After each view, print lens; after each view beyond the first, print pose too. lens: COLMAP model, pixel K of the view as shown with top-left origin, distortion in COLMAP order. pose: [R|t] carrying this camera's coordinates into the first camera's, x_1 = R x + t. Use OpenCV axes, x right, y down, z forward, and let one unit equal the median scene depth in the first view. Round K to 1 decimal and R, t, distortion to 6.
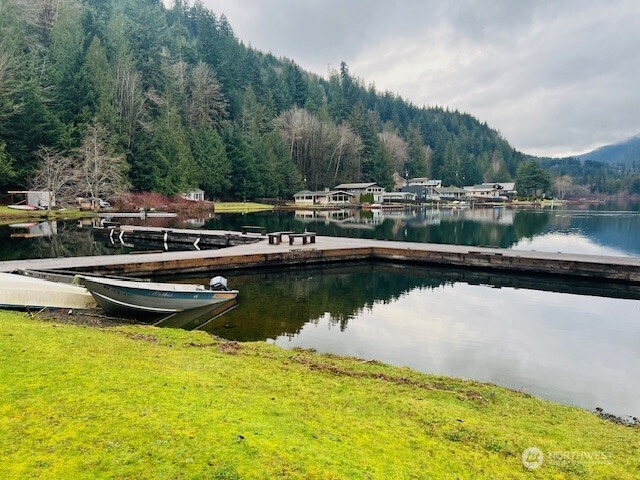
lens RADIAL K [[484.1, 0, 321.3], [0, 484.1, 240.8], [0, 0, 1]] dist [0.029073, -0.034995]
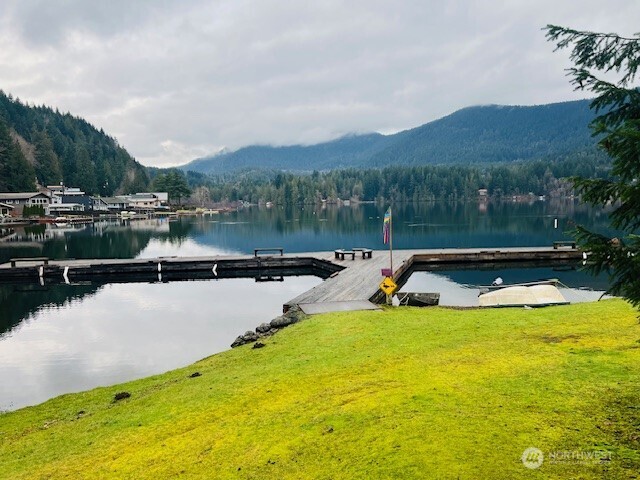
lens RADIAL K [[484.1, 0, 322.5], [0, 484.1, 238.4], [0, 0, 1]] dist [0.029073, -0.034995]
pose [[0.704226, -0.061949, 0.707268, -0.143537], [0.075546, 0.997069, 0.012111, -0.009610], [-0.705946, 0.044902, 0.706841, 0.023964]]
